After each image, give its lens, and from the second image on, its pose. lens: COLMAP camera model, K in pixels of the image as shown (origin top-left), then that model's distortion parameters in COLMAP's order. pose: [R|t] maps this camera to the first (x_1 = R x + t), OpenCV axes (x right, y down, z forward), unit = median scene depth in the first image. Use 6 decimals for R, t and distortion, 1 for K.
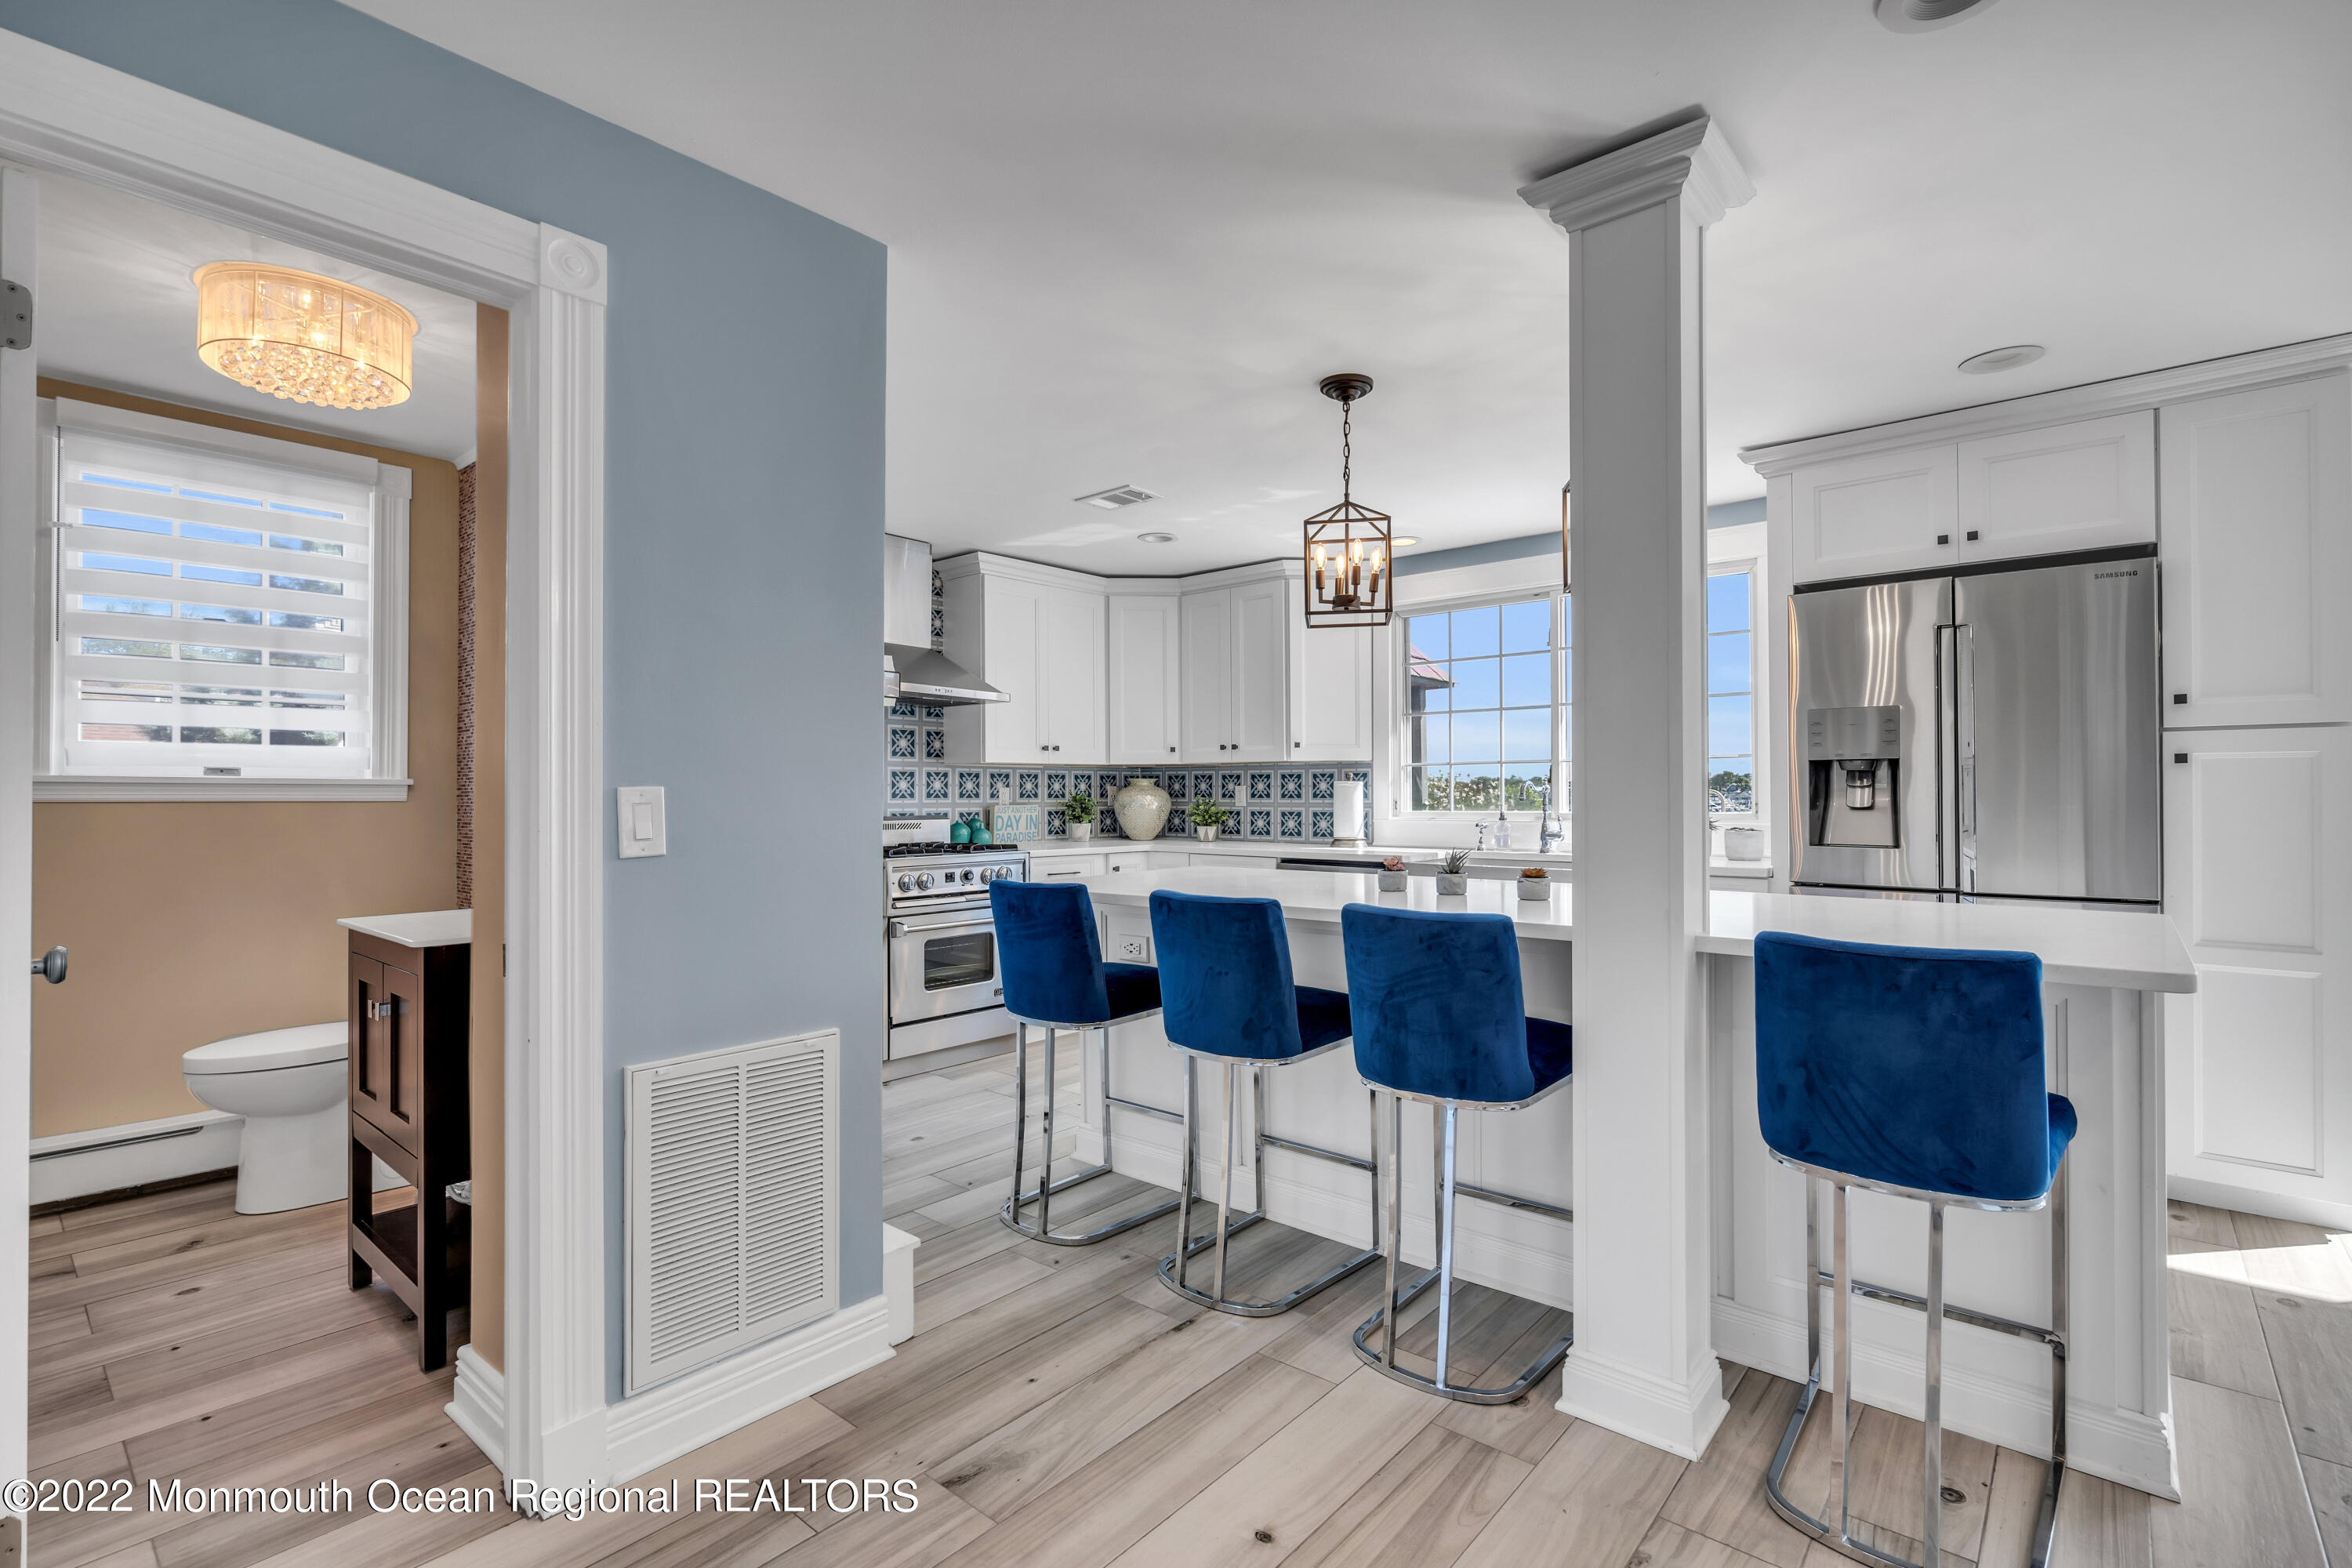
lens RADIAL K [[1075.8, 0, 1179.8], [0, 1075.8, 784.7], [0, 0, 1]] dist [0.000033, 0.000407]
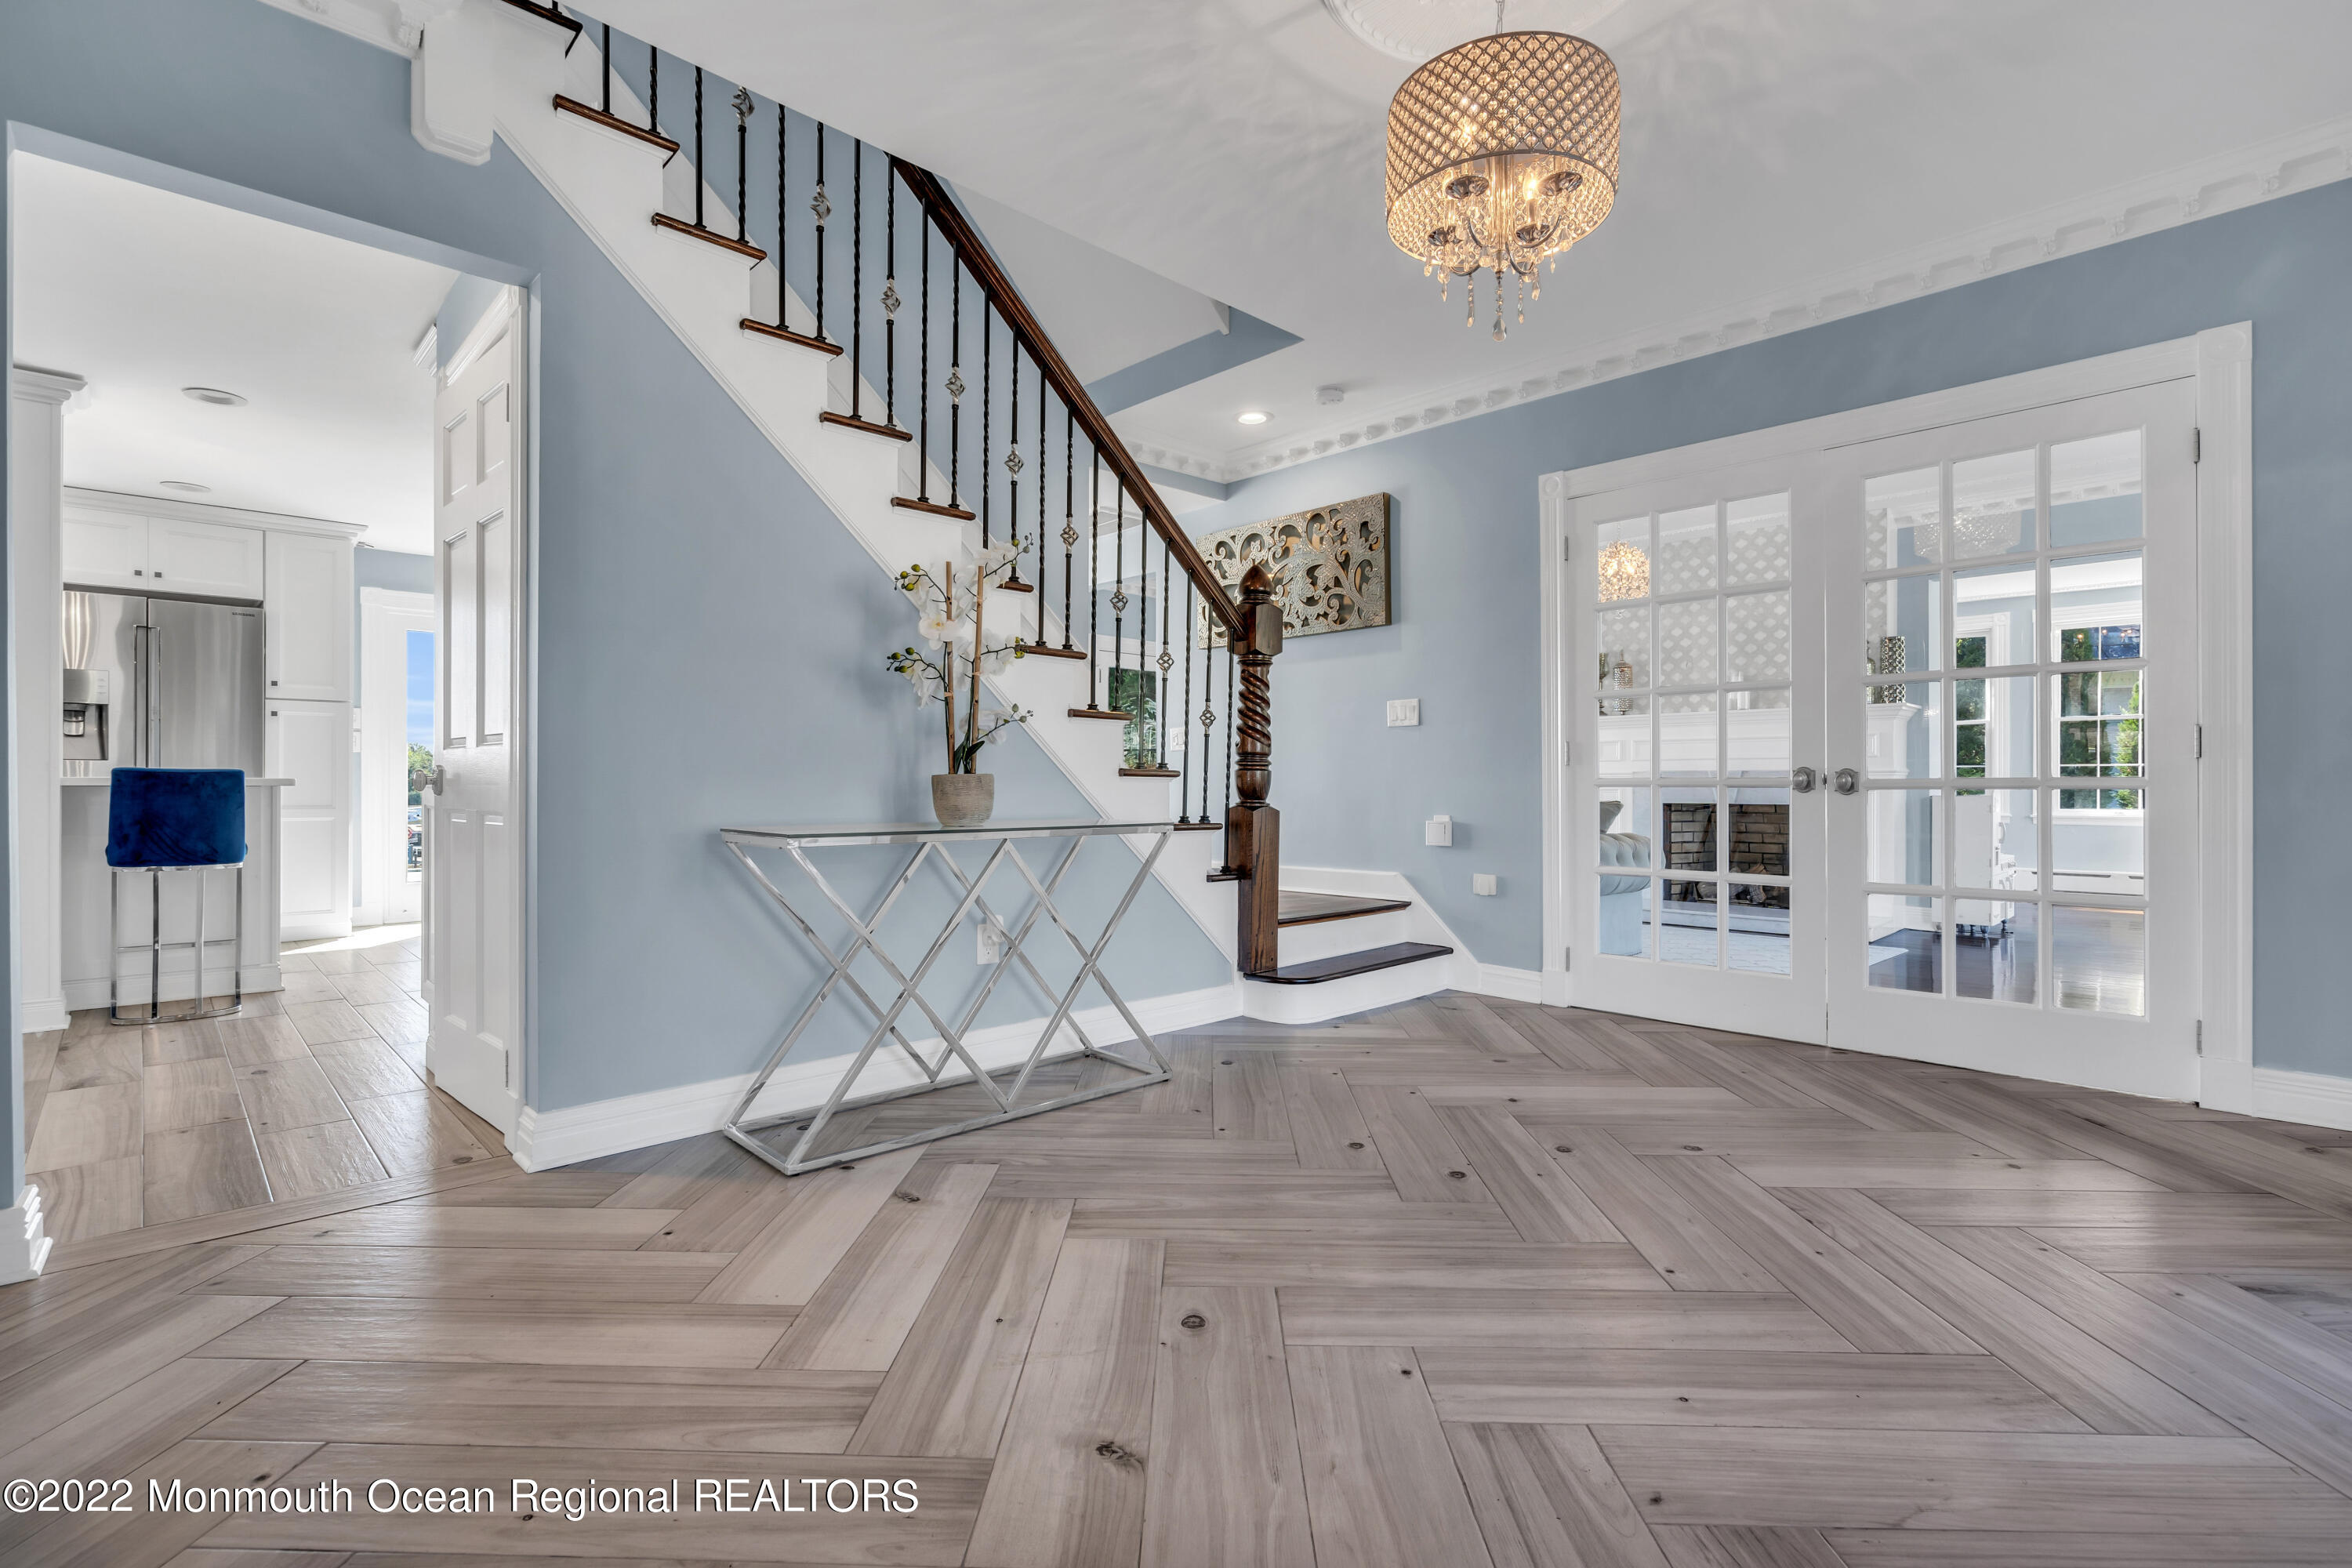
lens RADIAL K [[1075.3, 0, 1174.4], [0, 1075.3, 785.9], [0, 0, 1]] dist [-0.002447, 0.000074]
pose [[0.094431, 0.002108, 0.995529, -0.473549], [-0.012181, 0.999925, -0.000962, 0.048887], [-0.995457, -0.012036, 0.094450, -0.450244]]
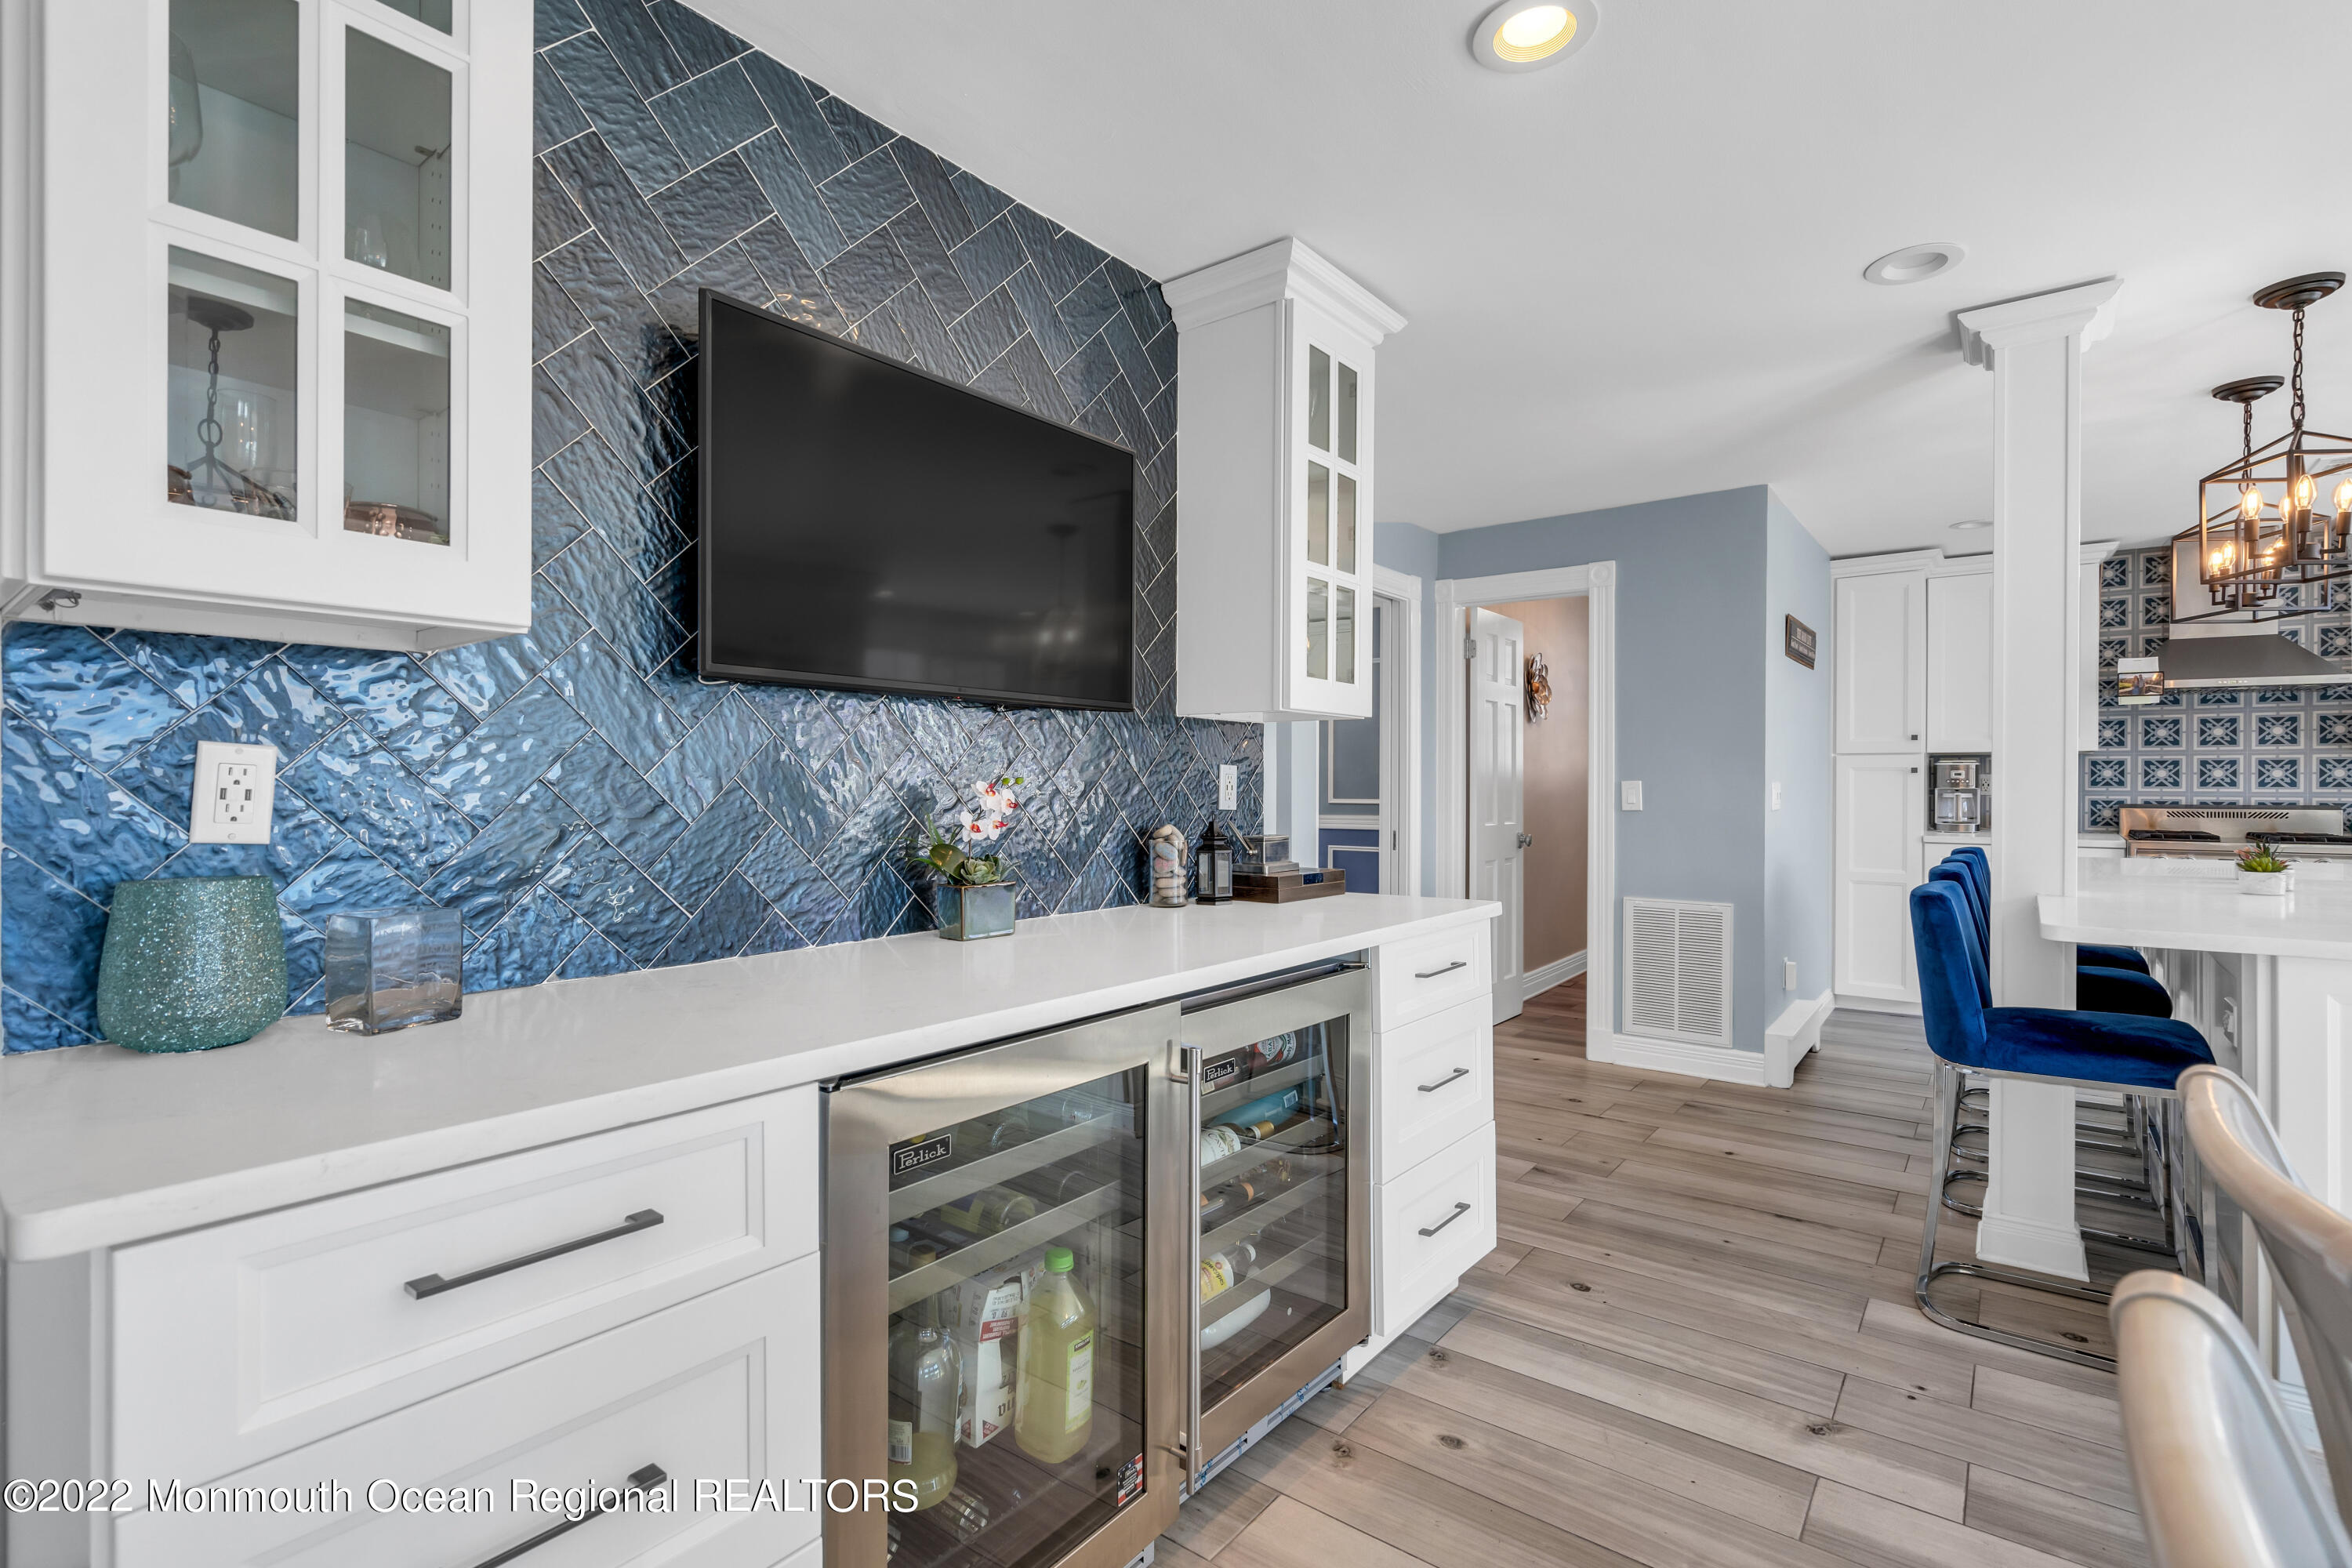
lens RADIAL K [[1075.8, 0, 1179.8], [0, 1075.8, 784.7], [0, 0, 1]] dist [0.000033, 0.000407]
pose [[0.048064, 0.005198, -0.998831, 0.648839], [0.009801, 0.999936, 0.005675, -0.004673], [0.998796, -0.010062, 0.048010, -0.038731]]
